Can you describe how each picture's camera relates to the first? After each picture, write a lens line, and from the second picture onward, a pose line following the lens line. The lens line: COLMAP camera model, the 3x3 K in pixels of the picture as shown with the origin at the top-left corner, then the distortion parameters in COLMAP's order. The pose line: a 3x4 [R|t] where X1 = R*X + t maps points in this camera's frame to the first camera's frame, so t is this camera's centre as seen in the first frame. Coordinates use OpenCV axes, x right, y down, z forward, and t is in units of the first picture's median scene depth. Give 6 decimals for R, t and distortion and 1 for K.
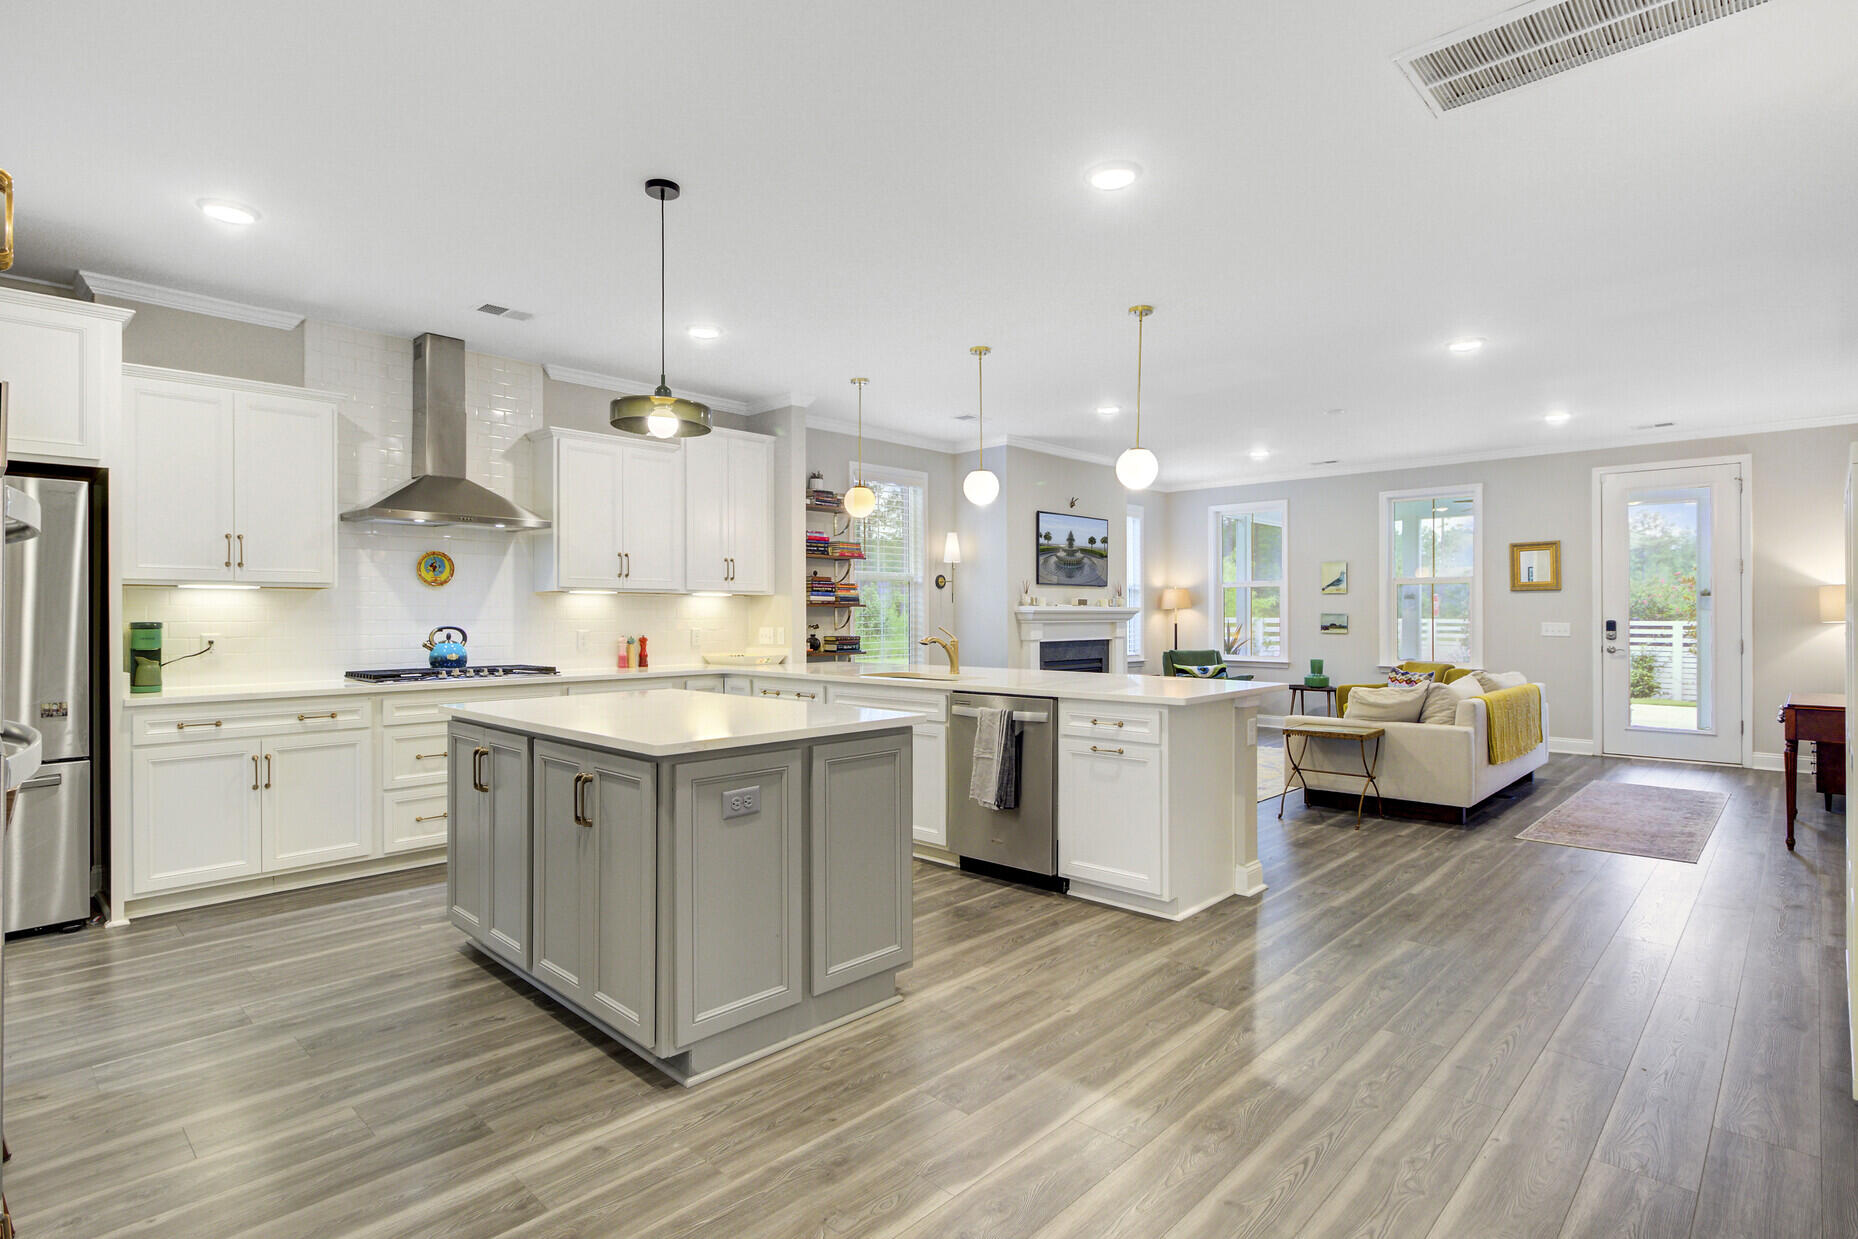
lens RADIAL K [[941.4, 0, 929.0], [0, 941.4, 619.5], [0, 0, 1]] dist [0.044666, -0.041851]
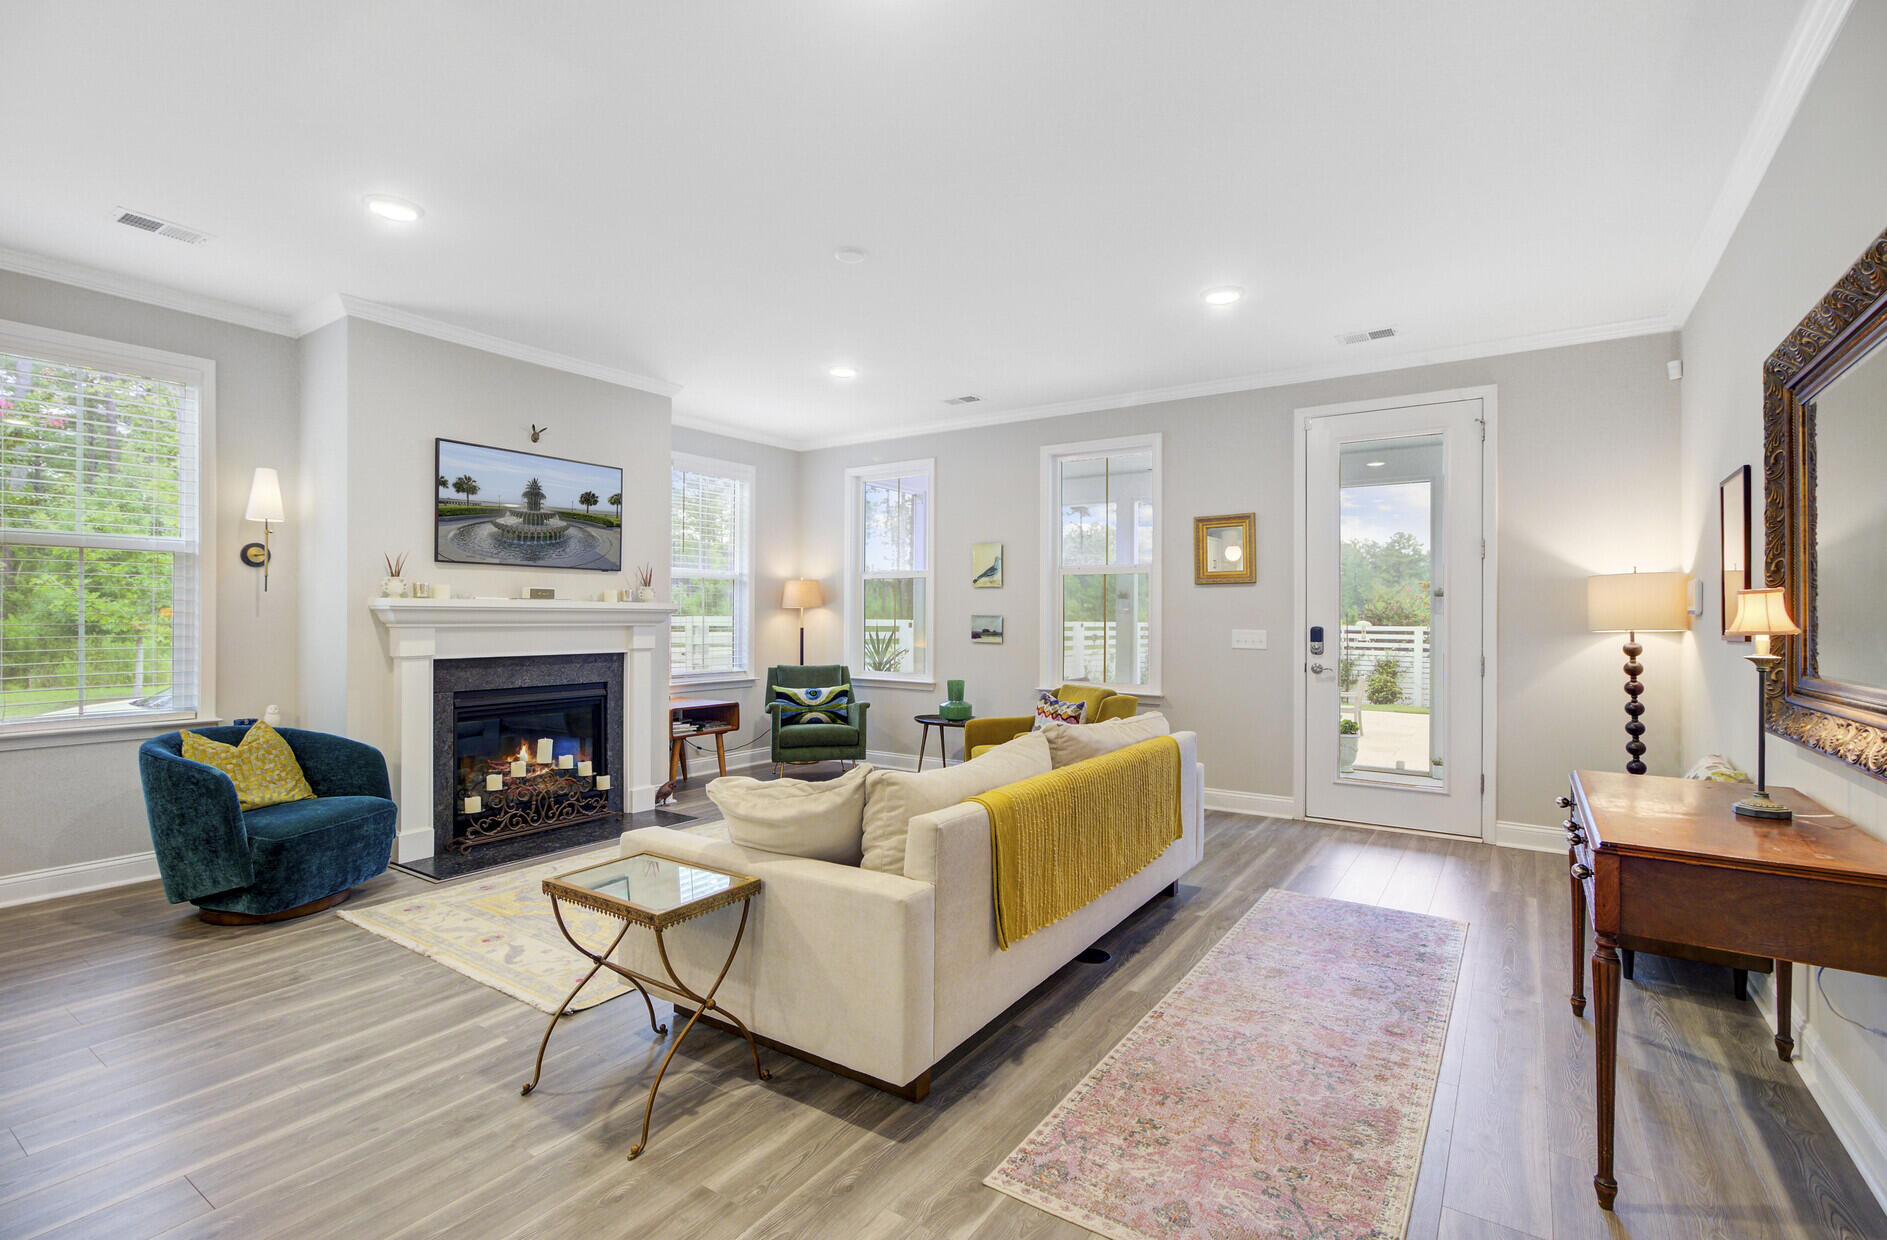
lens RADIAL K [[868.2, 0, 946.8], [0, 868.2, 623.7], [0, 0, 1]] dist [-0.028787, 0.000417]
pose [[0.987449, 0.004111, 0.157884, 0.330184], [-0.004392, 0.999989, 0.001430, -0.000923], [-0.157876, -0.002105, 0.987457, 0.396399]]
